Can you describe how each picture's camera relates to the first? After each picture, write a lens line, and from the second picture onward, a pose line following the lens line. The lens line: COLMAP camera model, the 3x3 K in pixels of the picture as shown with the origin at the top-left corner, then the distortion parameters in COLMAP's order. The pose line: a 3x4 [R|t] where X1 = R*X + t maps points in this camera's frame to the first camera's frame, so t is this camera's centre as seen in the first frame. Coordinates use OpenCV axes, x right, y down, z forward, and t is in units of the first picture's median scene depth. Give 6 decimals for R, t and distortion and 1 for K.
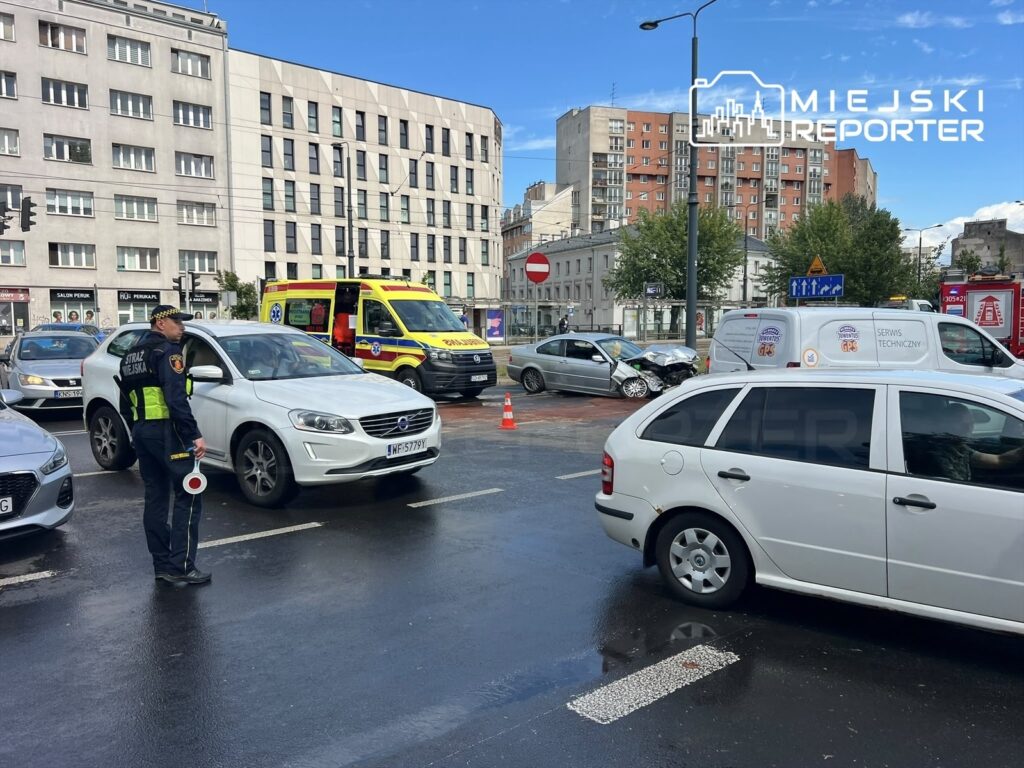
lens RADIAL K [[764.7, 0, 545.8], [0, 764.7, 385.8], [0, 0, 1]] dist [0.002943, -0.000190]
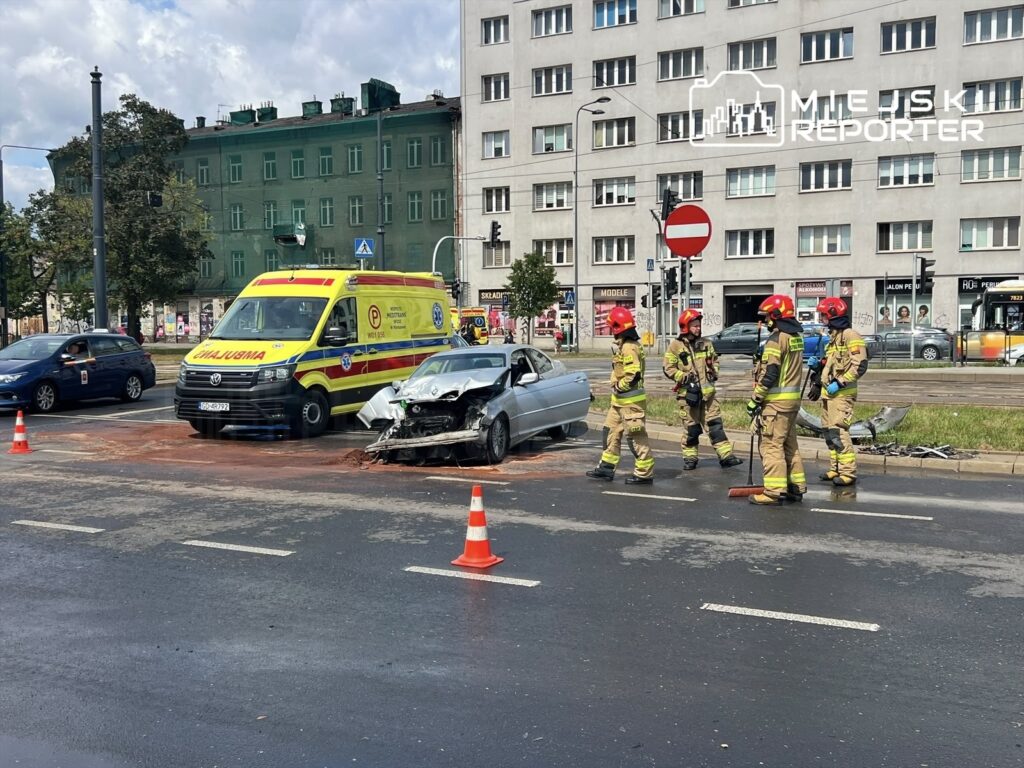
lens RADIAL K [[1042.7, 0, 512.0], [0, 1042.7, 384.0], [0, 0, 1]] dist [0.083496, -0.158151]
pose [[0.397157, 0.053389, -0.916197, 0.229506], [-0.070783, 0.997115, 0.027421, -0.018258], [0.915017, 0.053961, 0.399790, 0.195903]]
